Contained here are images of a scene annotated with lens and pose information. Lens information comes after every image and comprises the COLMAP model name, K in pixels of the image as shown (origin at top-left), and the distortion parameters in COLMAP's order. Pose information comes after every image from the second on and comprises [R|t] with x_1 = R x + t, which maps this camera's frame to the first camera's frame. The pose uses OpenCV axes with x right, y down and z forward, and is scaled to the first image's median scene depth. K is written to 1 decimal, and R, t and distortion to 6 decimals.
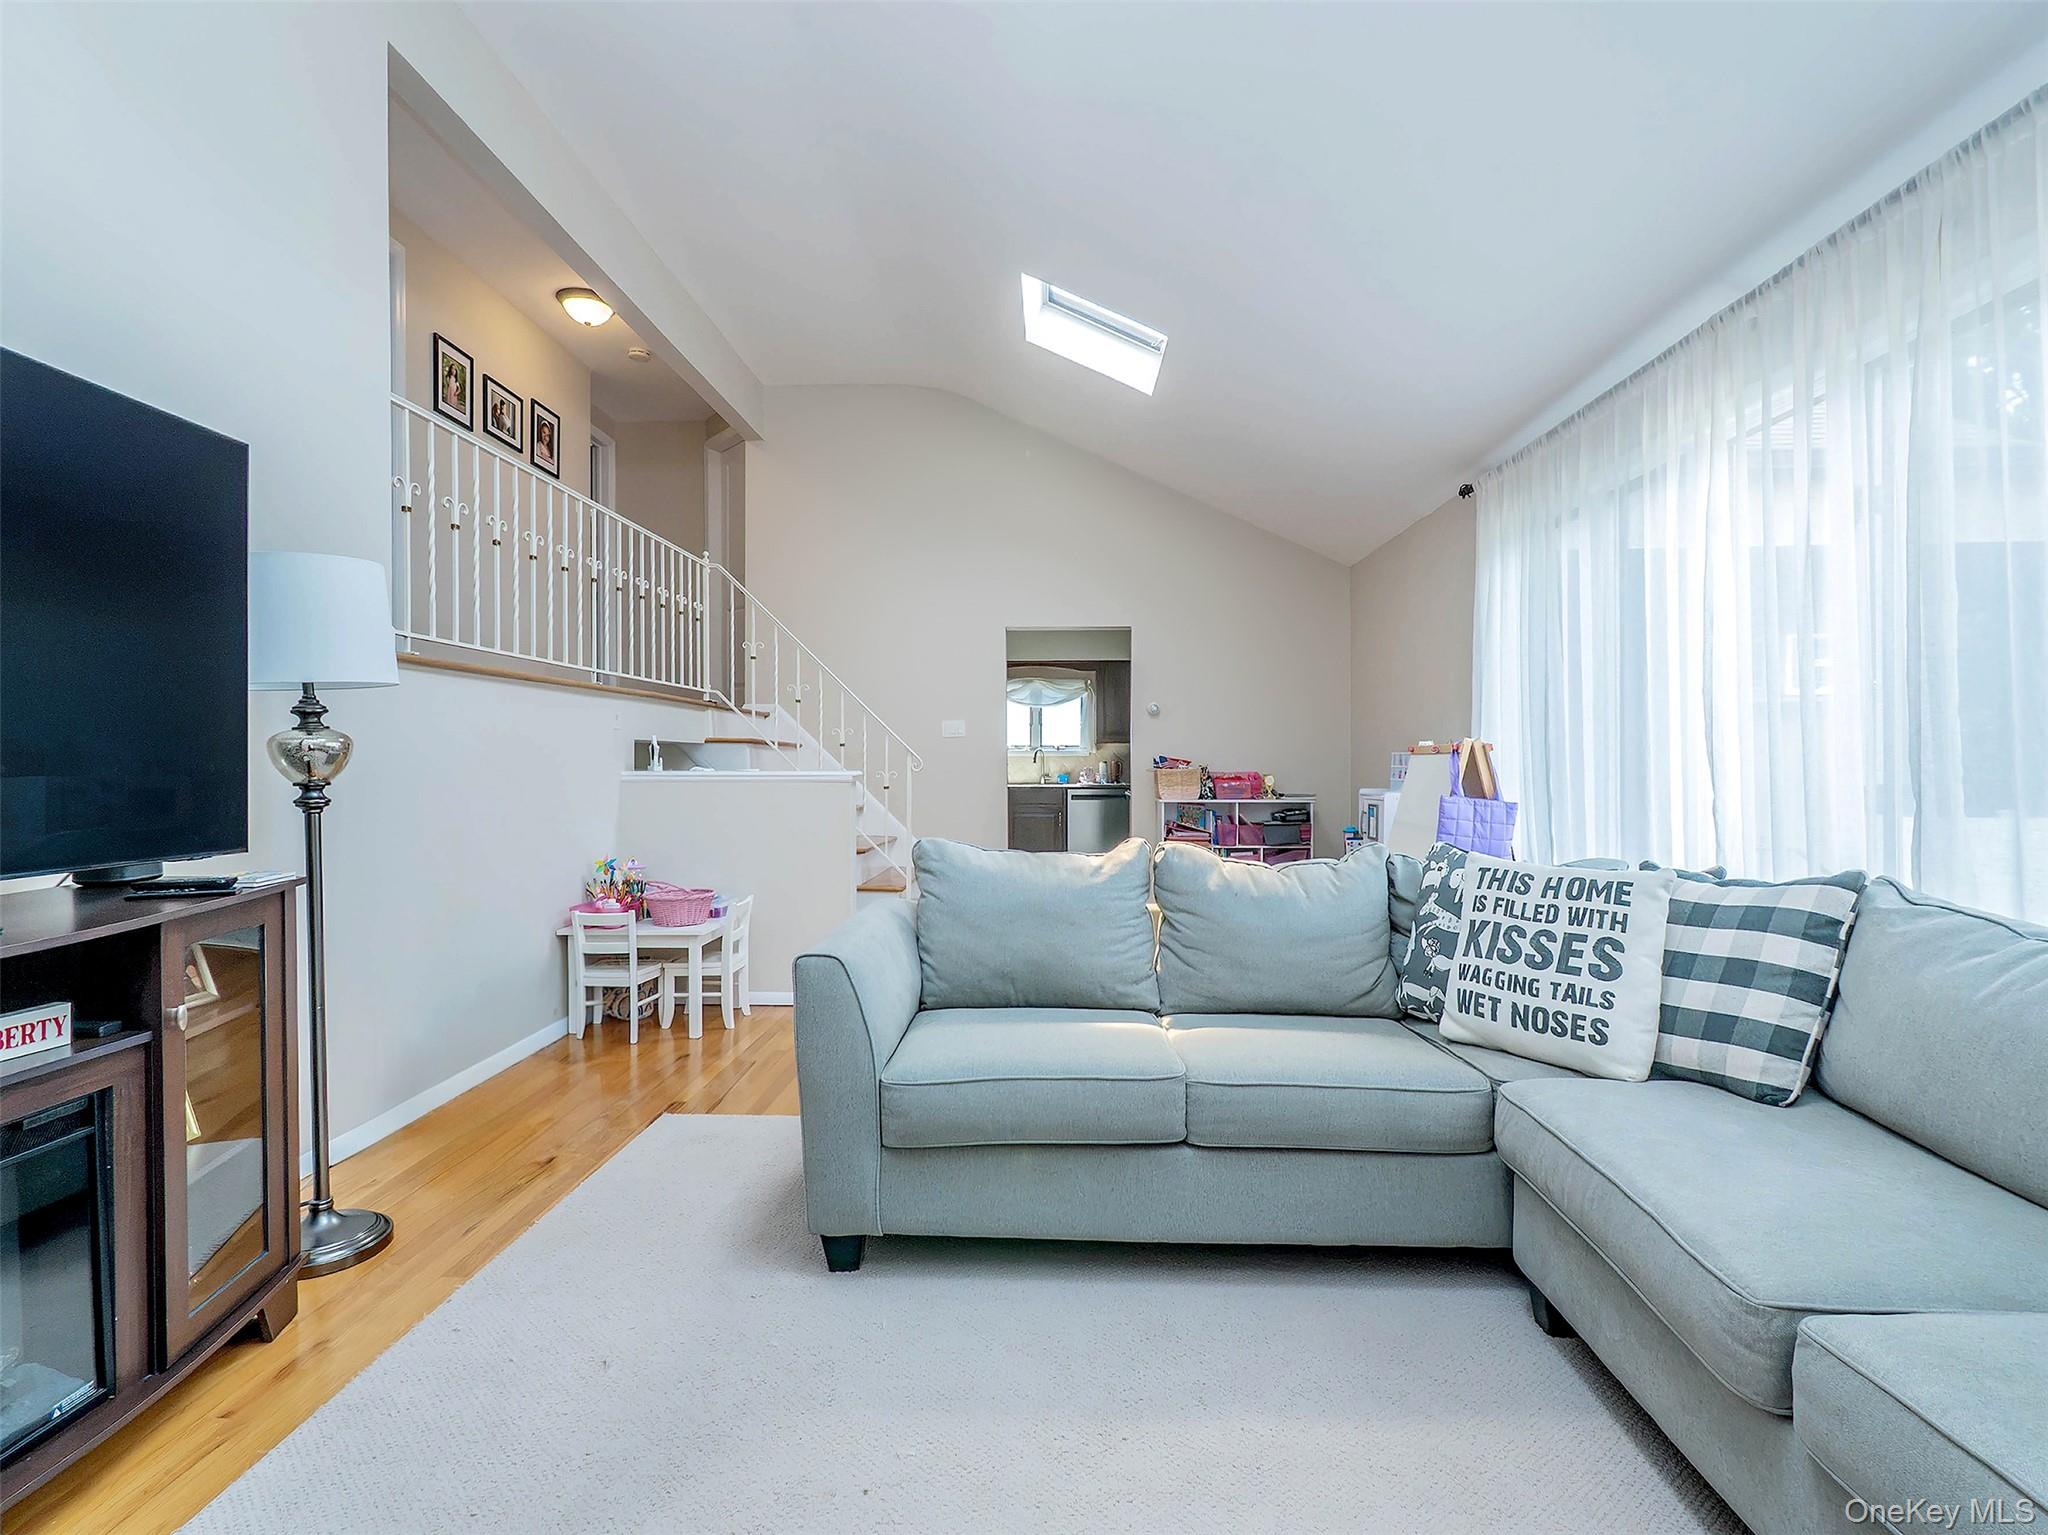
lens RADIAL K [[1020.5, 0, 1024.3], [0, 1020.5, 759.8], [0, 0, 1]] dist [0.004624, 0.000223]
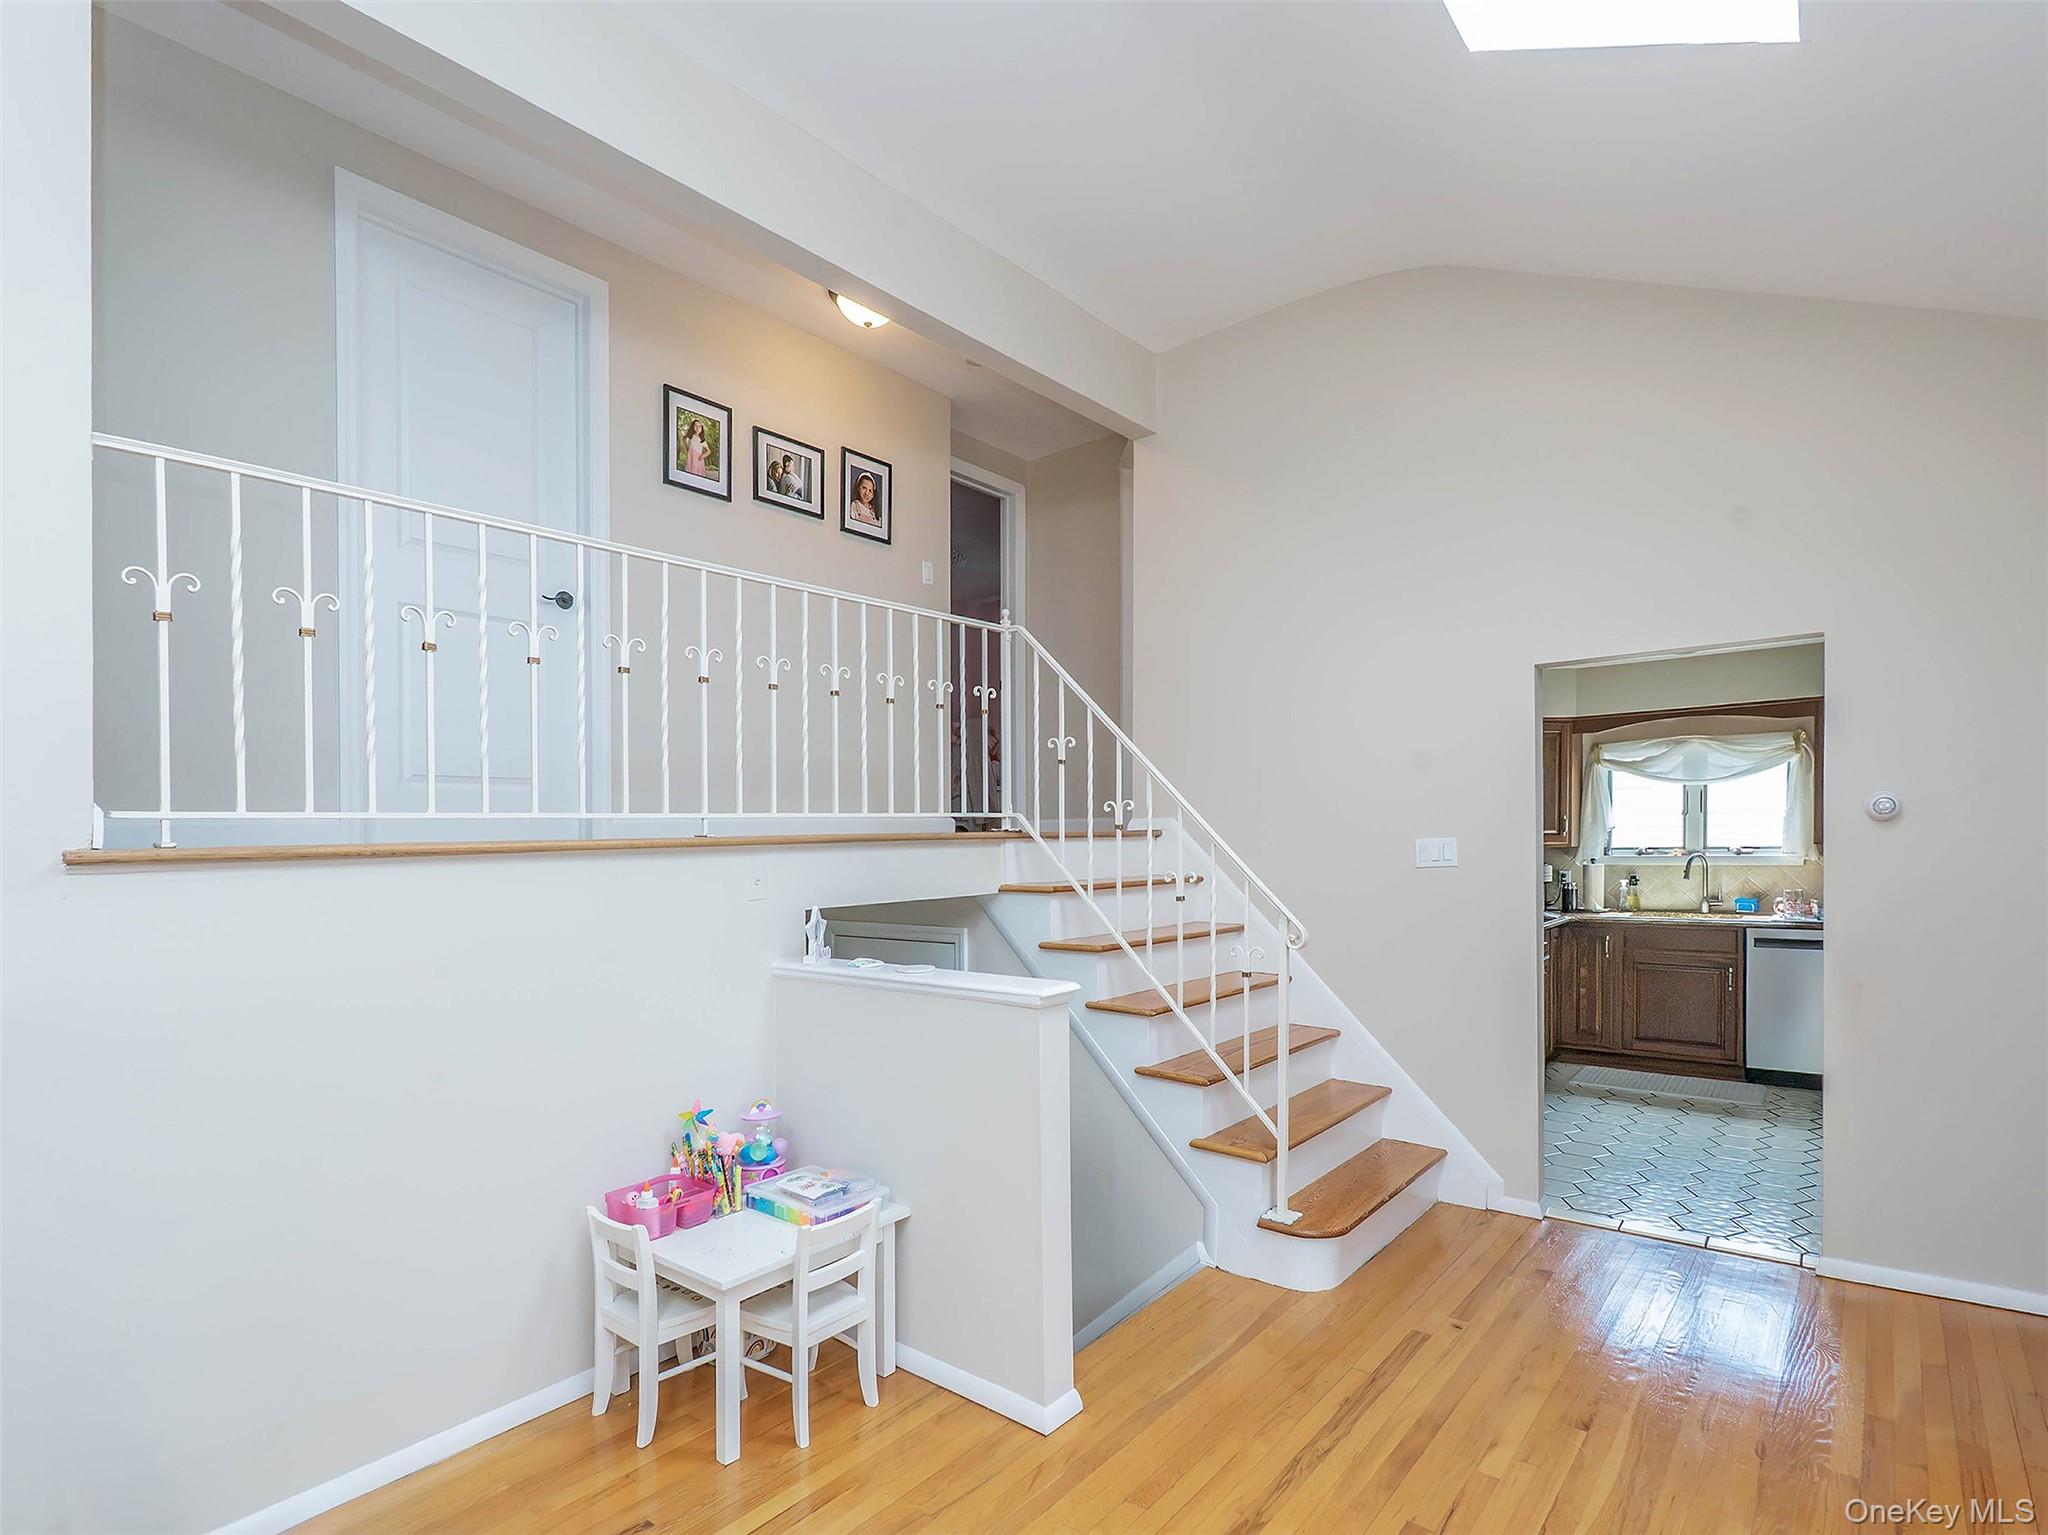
lens RADIAL K [[1020.5, 0, 1062.8], [0, 1020.5, 858.1], [0, 0, 1]] dist [0.004624, 0.000223]
pose [[0.796535, -0.001857, -0.604589, 0.134667], [0.024840, 0.999251, 0.029656, -0.059201], [0.604082, -0.038640, 0.795985, 0.487824]]
